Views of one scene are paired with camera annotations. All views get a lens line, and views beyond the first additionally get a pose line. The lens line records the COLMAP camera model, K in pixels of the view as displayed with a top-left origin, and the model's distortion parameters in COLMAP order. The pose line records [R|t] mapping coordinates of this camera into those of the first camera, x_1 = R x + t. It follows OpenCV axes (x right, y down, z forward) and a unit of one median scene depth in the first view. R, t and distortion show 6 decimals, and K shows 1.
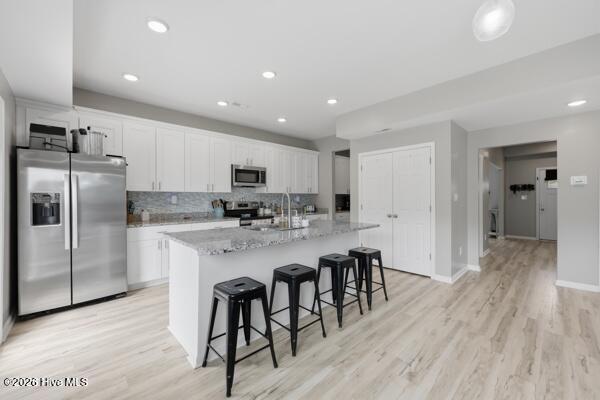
lens RADIAL K [[247.4, 0, 300.0], [0, 247.4, 200.0], [0, 0, 1]] dist [-0.000710, -0.000031]
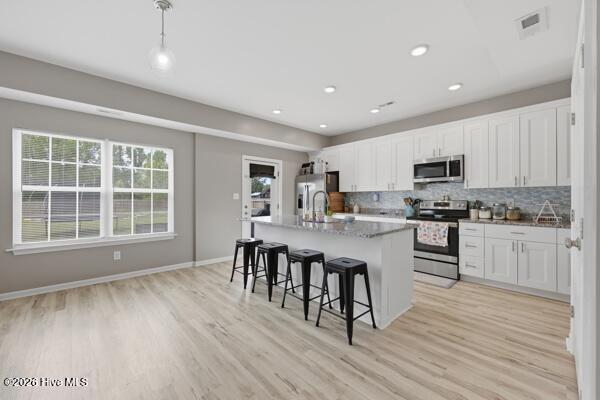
lens RADIAL K [[252.2, 0, 300.0], [0, 252.2, 200.0], [0, 0, 1]] dist [0.000029, 0.000018]
pose [[-0.034488, 0.009839, -0.999357, 1.065229], [-0.006517, 0.999928, 0.010070, 0.002035], [0.999384, 0.006860, -0.034422, 0.897100]]
